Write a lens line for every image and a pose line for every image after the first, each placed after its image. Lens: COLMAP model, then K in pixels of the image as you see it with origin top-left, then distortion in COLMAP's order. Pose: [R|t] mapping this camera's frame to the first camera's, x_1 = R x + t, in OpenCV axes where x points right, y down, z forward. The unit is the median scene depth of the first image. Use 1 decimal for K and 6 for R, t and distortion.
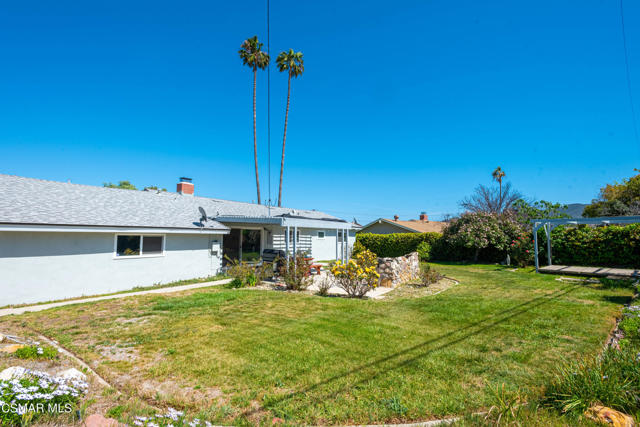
lens RADIAL K [[300.7, 0, 320.4], [0, 300.7, 224.2], [0, 0, 1]] dist [0.002983, -0.000185]
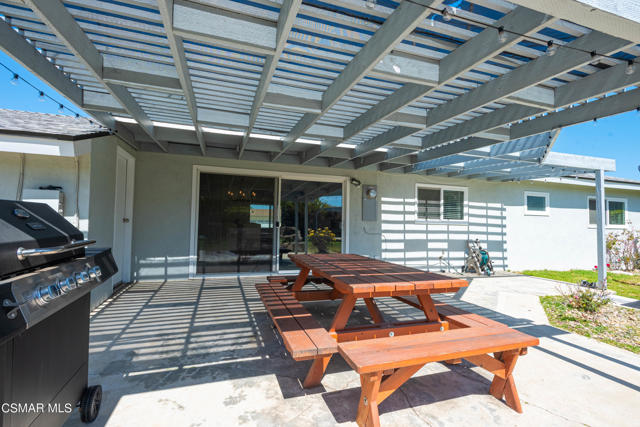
lens RADIAL K [[302.9, 0, 320.0], [0, 302.9, 213.5], [0, 0, 1]] dist [0.006113, 0.000580]
pose [[0.805483, -0.020058, -0.592279, 0.009975], [0.014848, 0.999796, -0.013666, 0.052556], [0.592433, 0.002213, 0.805617, 0.552597]]
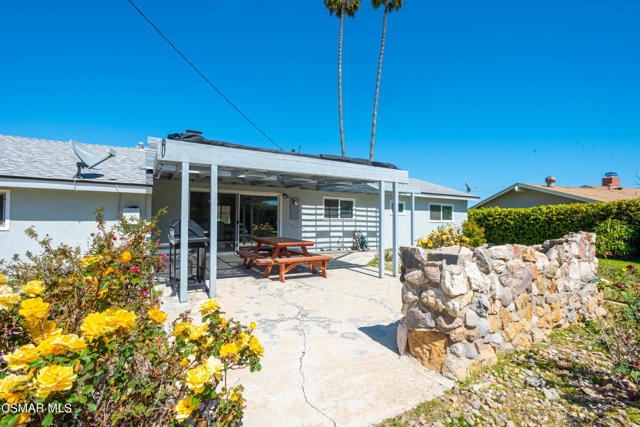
lens RADIAL K [[299.9, 0, 320.0], [0, 299.9, 213.5], [0, 0, 1]] dist [0.003649, 0.000144]
pose [[0.907191, -0.010868, -0.420578, 0.126069], [0.015819, 0.999841, 0.008285, 0.041951], [0.420421, -0.014169, 0.907218, 0.381264]]
